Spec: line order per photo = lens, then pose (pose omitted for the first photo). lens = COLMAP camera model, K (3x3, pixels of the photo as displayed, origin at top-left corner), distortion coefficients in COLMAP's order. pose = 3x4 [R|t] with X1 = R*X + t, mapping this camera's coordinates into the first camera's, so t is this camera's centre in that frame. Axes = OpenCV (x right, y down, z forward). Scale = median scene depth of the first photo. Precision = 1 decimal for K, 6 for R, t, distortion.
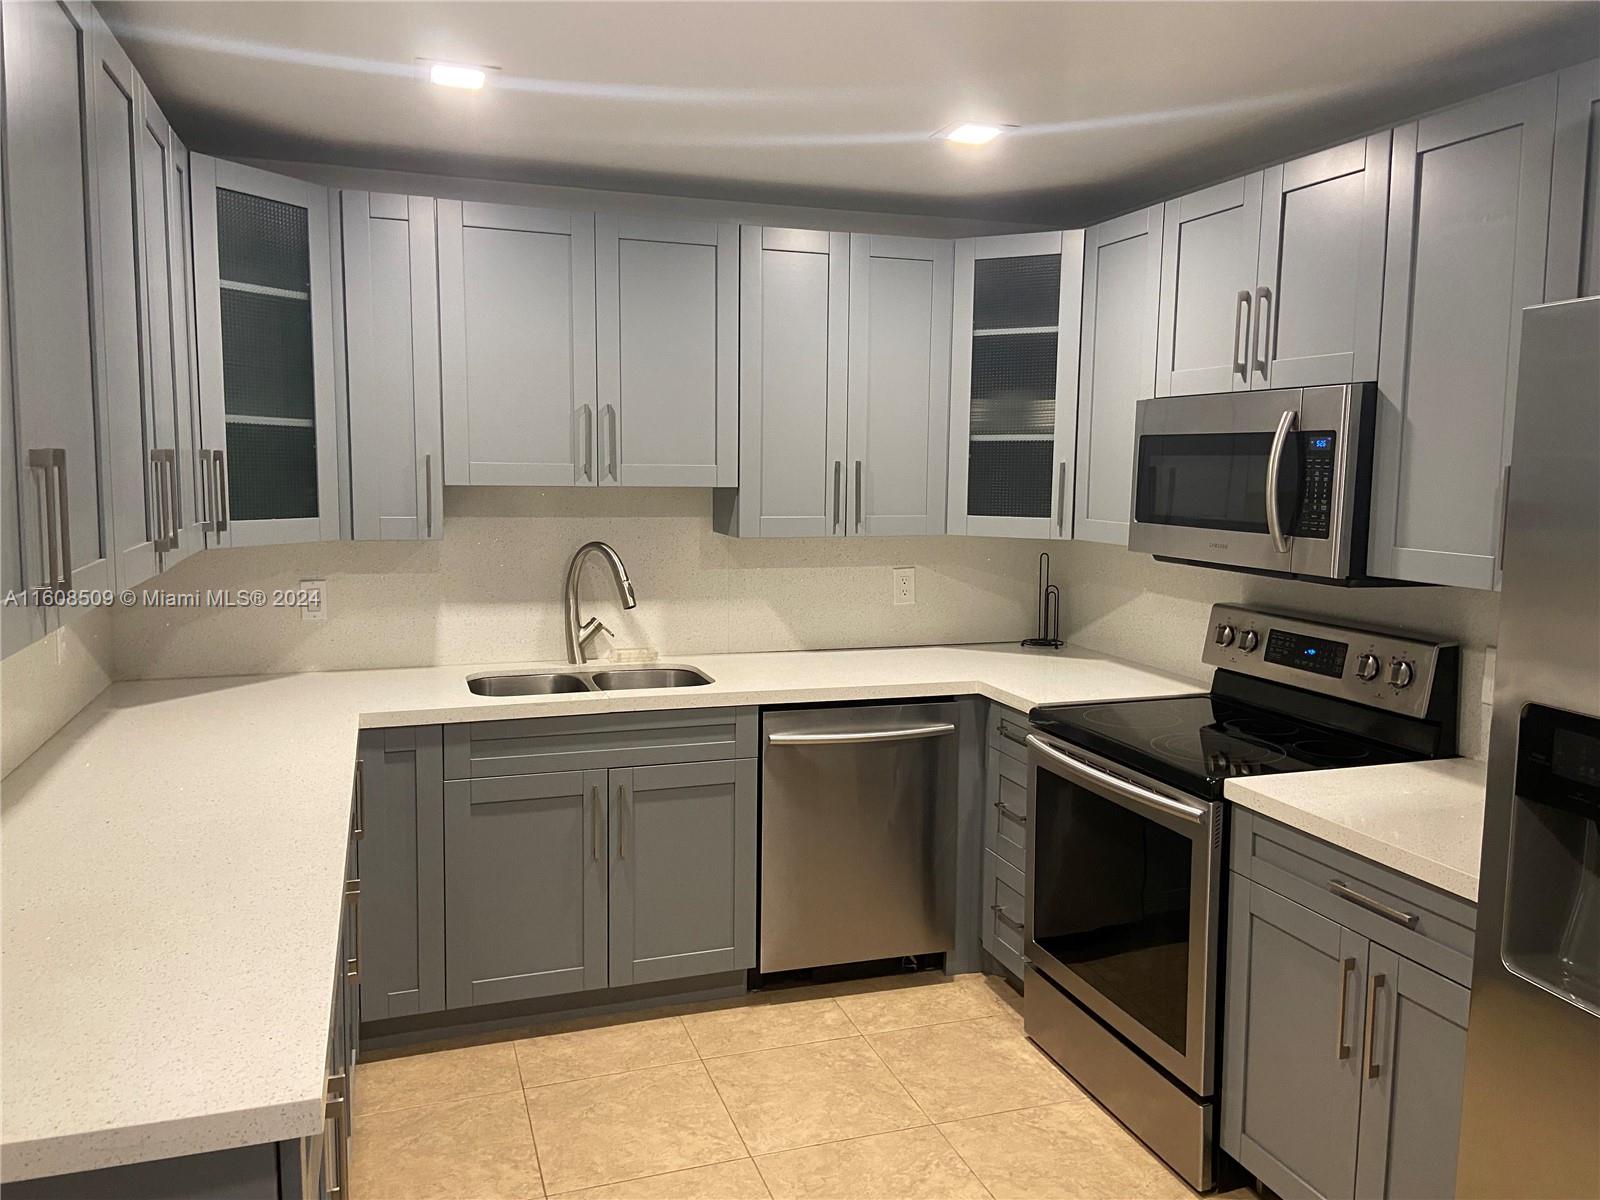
lens RADIAL K [[1219.8, 0, 790.9], [0, 1219.8, 569.2], [0, 0, 1]] dist [0.143993, -0.192073]
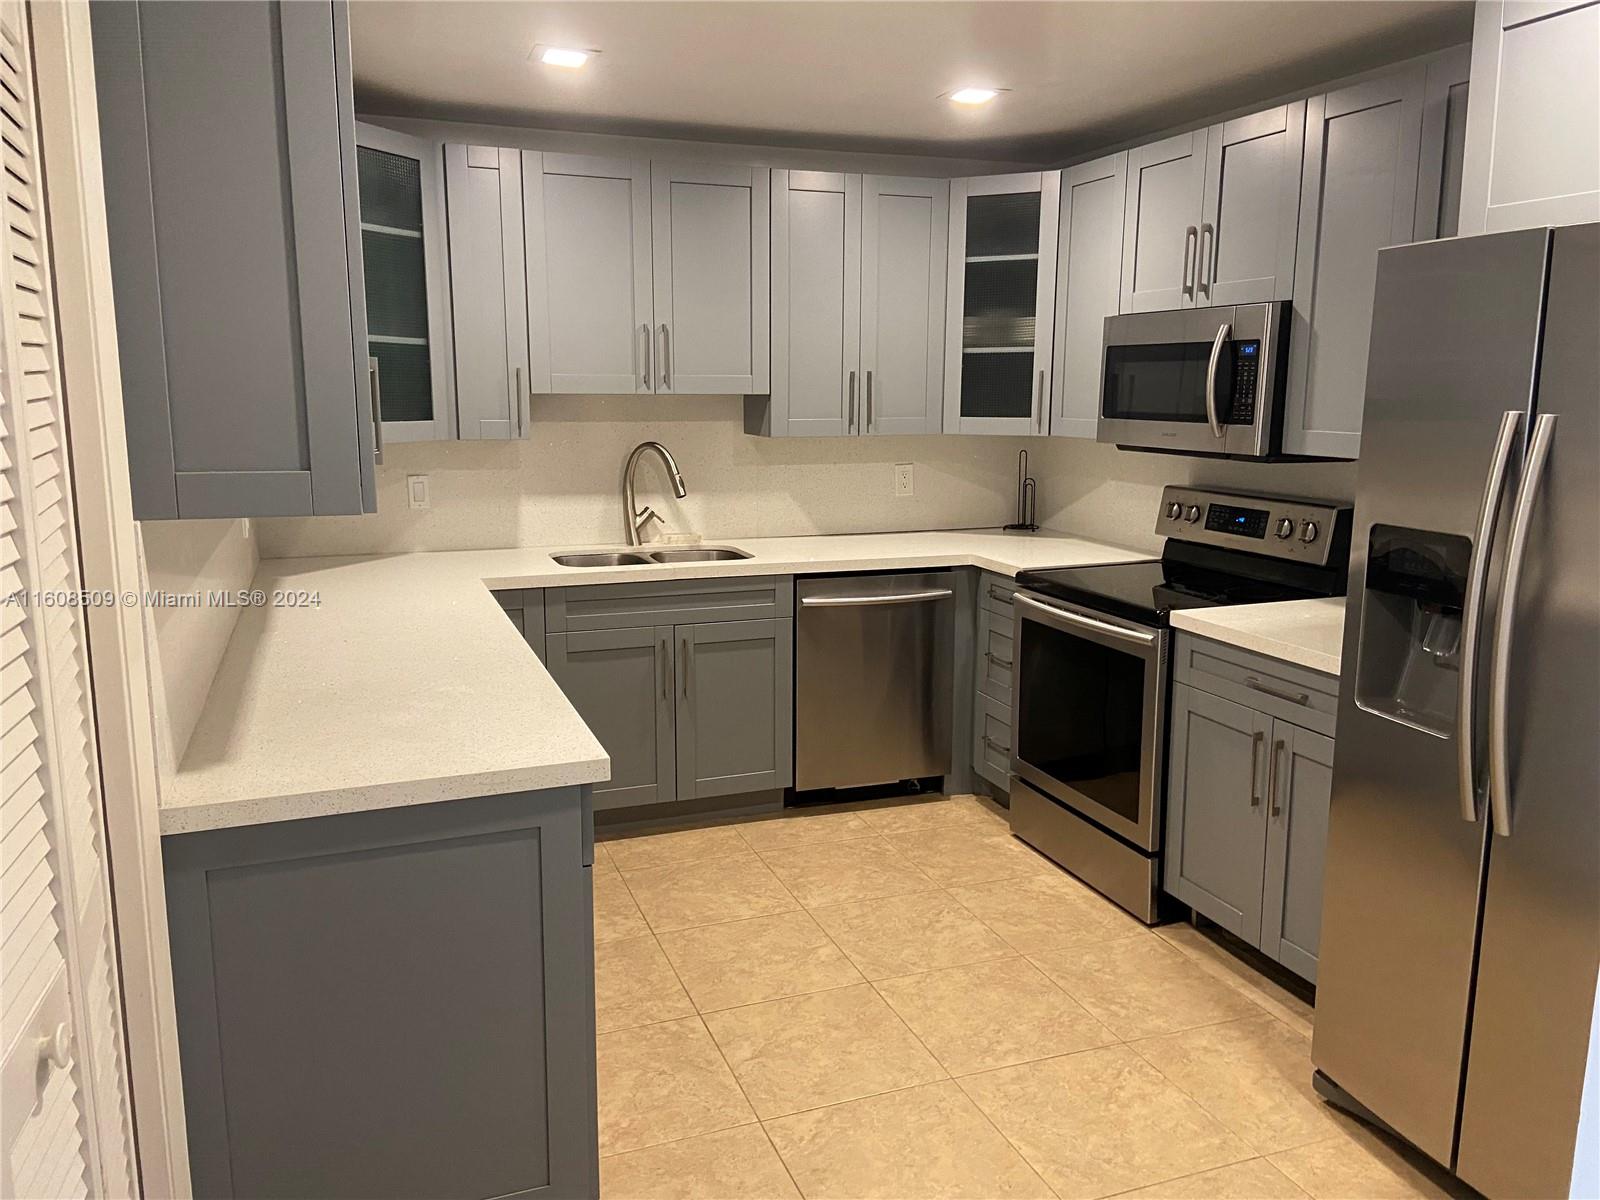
lens RADIAL K [[1219.8, 0, 790.9], [0, 1219.8, 569.2], [0, 0, 1]] dist [0.143993, -0.192073]
pose [[0.999415, -0.013690, 0.031356, -0.068511], [0.011646, 0.997850, 0.064493, 0.028472], [-0.032172, -0.064090, 0.997425, -0.214575]]
